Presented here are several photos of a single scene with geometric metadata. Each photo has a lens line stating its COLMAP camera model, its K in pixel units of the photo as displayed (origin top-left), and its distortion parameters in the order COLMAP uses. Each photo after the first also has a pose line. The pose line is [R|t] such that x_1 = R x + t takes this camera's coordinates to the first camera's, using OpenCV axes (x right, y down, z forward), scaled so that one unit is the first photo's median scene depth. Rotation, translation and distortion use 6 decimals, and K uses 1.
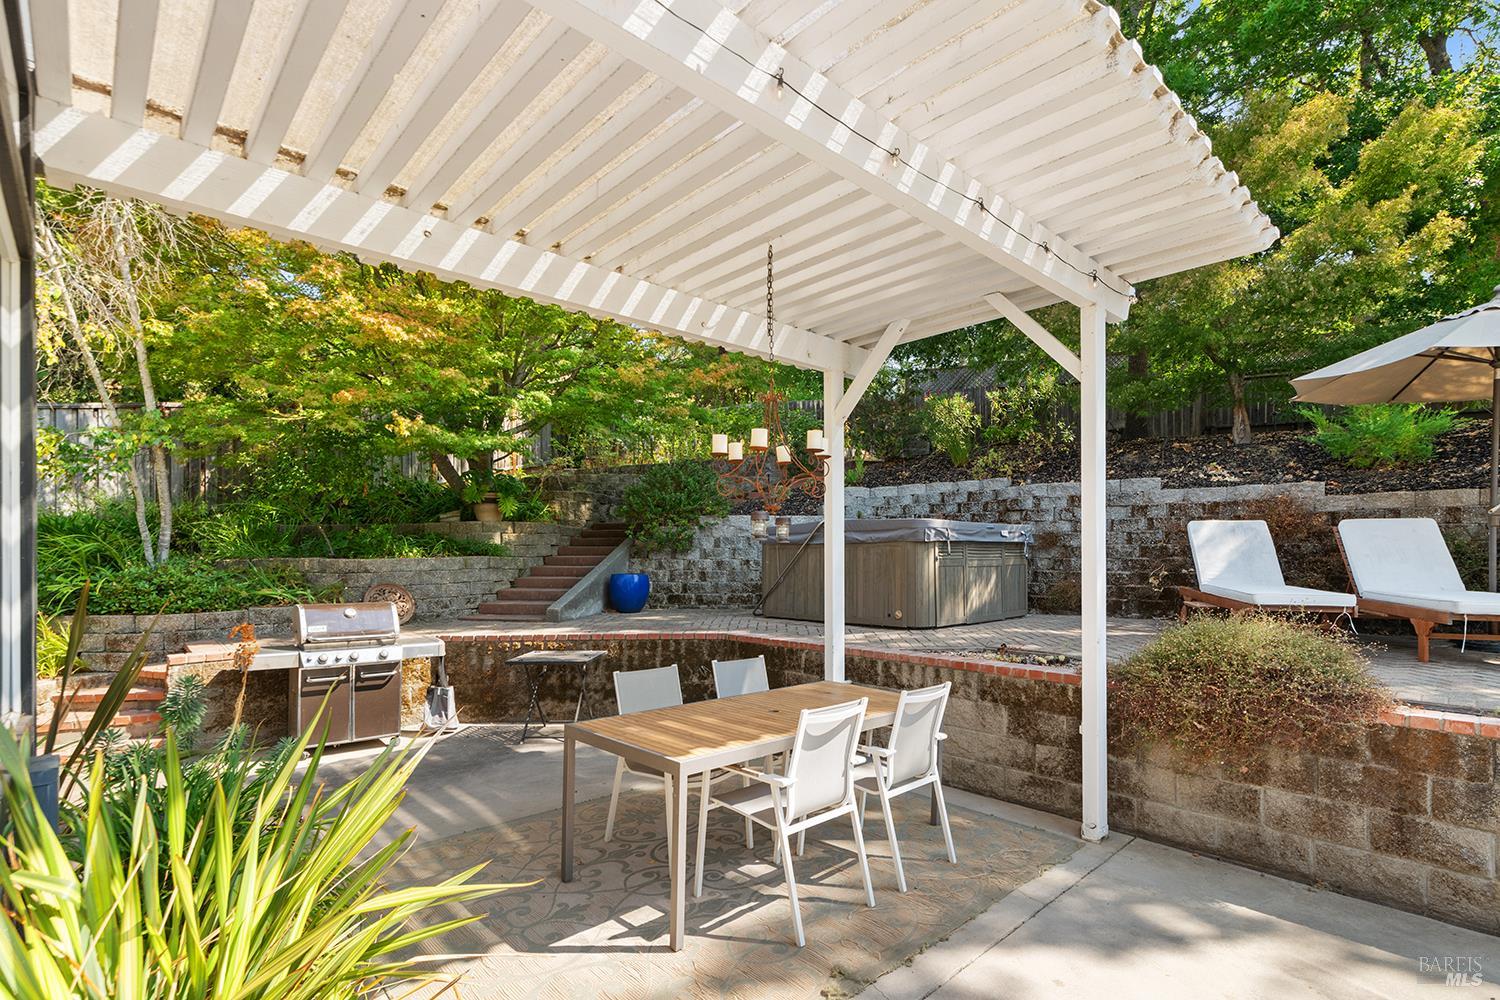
lens RADIAL K [[699.4, 0, 746.8], [0, 699.4, 550.9], [0, 0, 1]] dist [-0.001976, -0.000739]
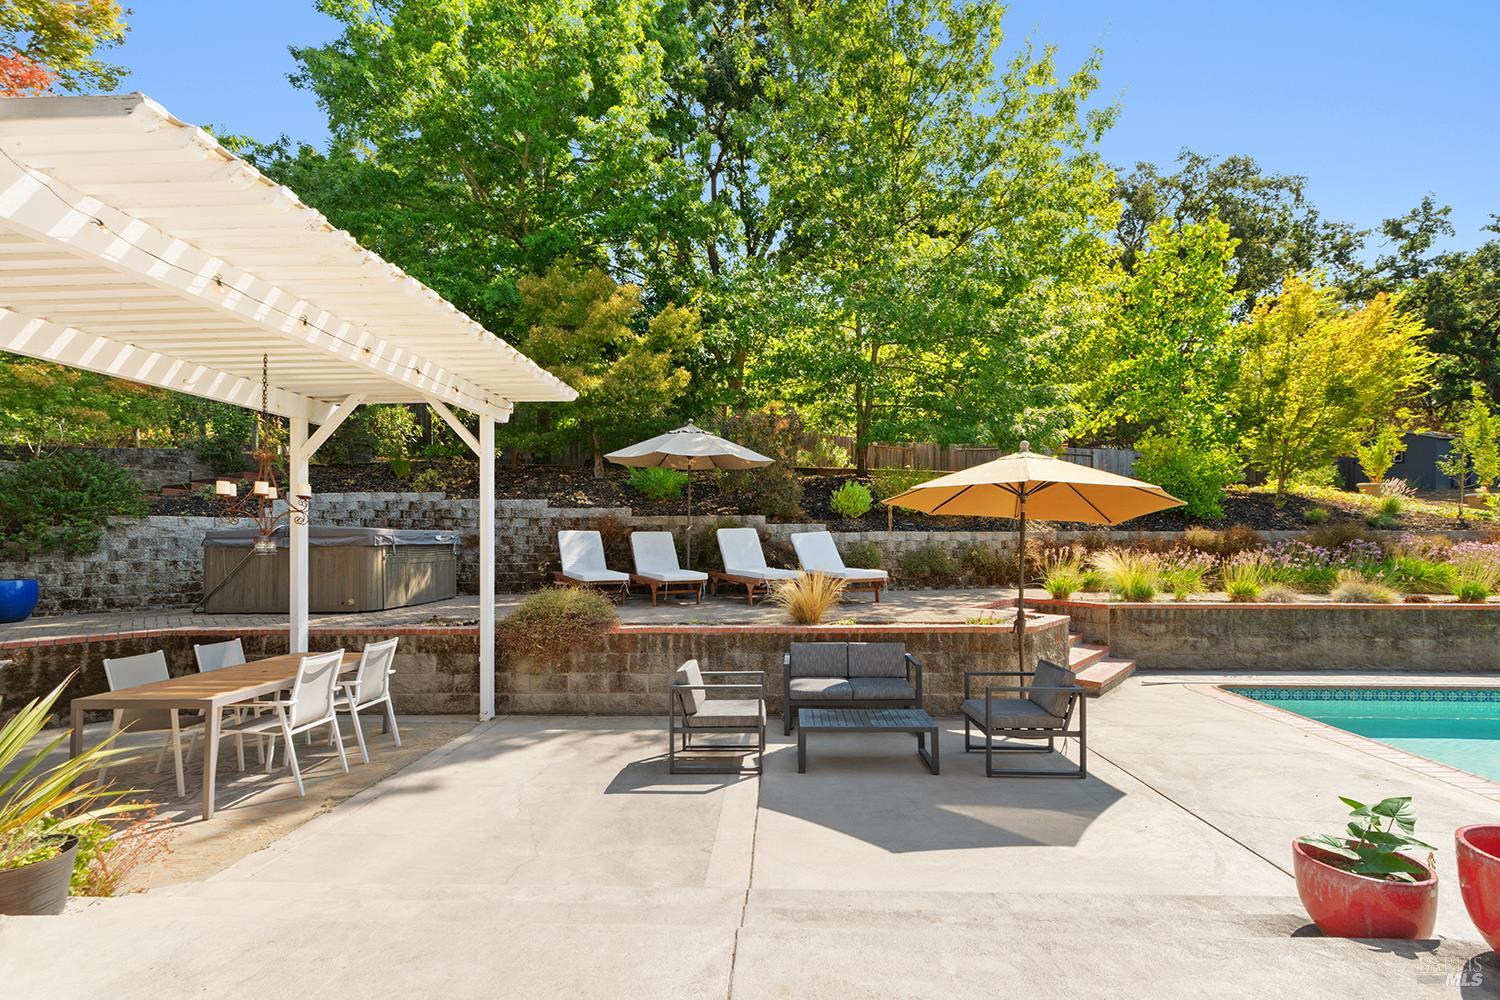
lens RADIAL K [[677.2, 0, 762.6], [0, 677.2, 532.0], [0, 0, 1]] dist [0.000497, 0.000919]
pose [[0.705927, 0.004829, 0.708268, -0.178055], [0.002333, 0.999955, -0.009143, -0.033770], [-0.708281, 0.008107, 0.705884, -0.563139]]
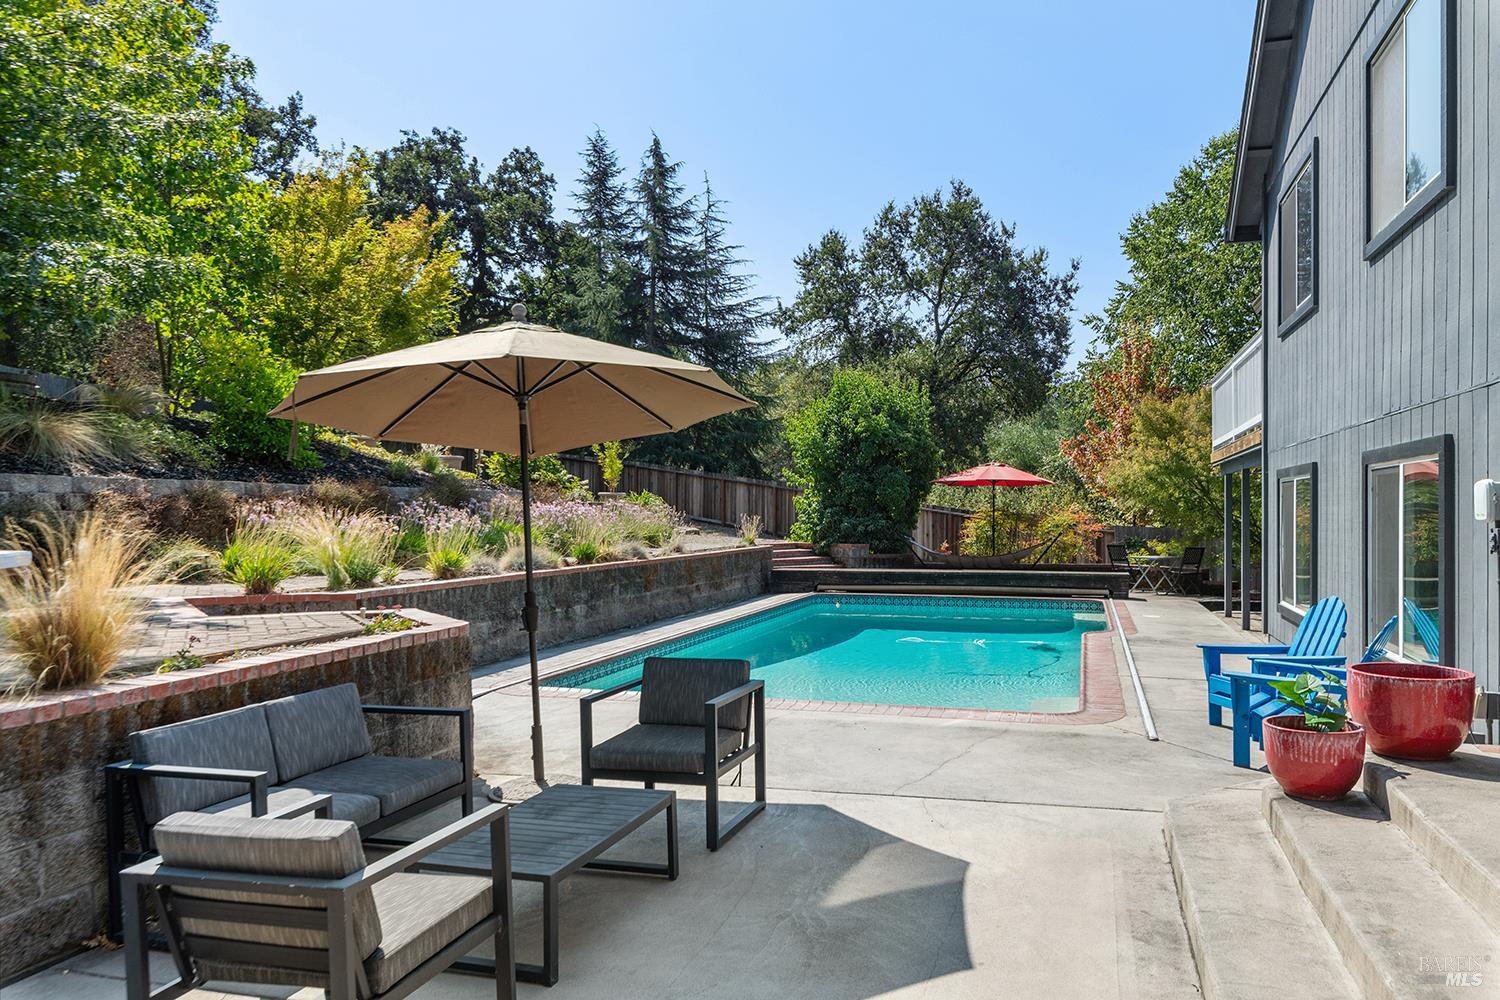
lens RADIAL K [[1035.1, 0, 753.5], [0, 1035.1, 516.5], [0, 0, 1]] dist [0.010034, 0.007820]
pose [[-0.487696, -0.000974, 0.873013, -0.060432], [0.002473, 0.999994, 0.002497, 0.018128], [-0.873010, 0.003377, -0.487690, 0.346386]]
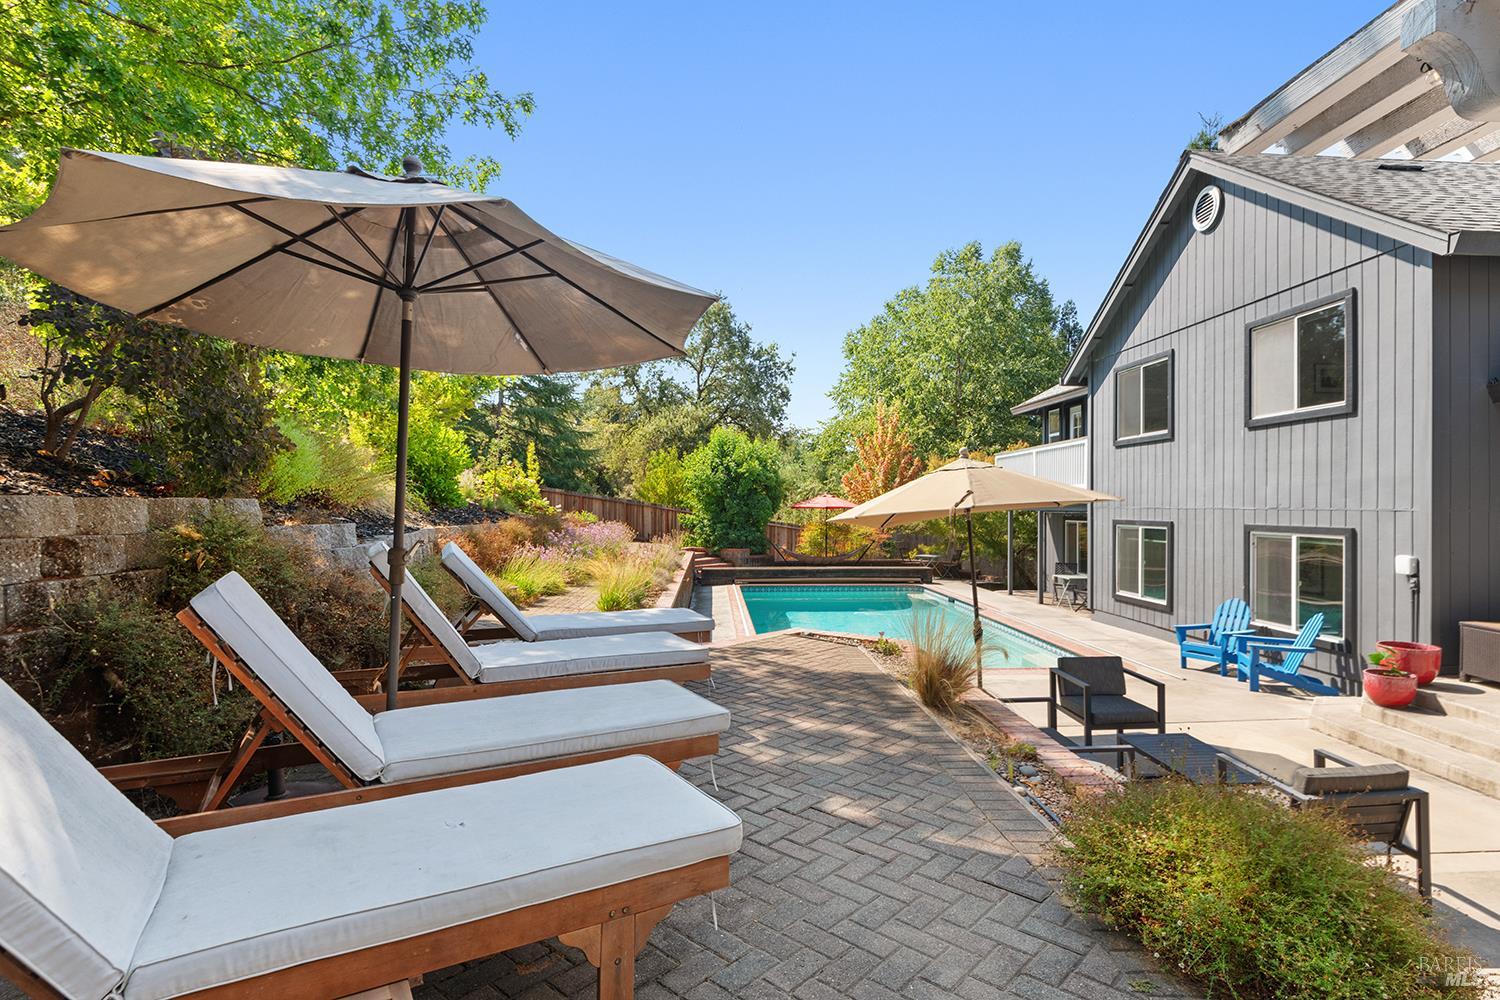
lens RADIAL K [[752.7, 0, 752.1], [0, 752.7, 499.3], [0, 0, 1]] dist [0.003782, -0.000048]
pose [[-0.766013, 0.005072, 0.642805, 0.496905], [-0.003462, 0.999922, -0.012015, -0.102981], [-0.642815, -0.011429, -0.765936, 1.346695]]
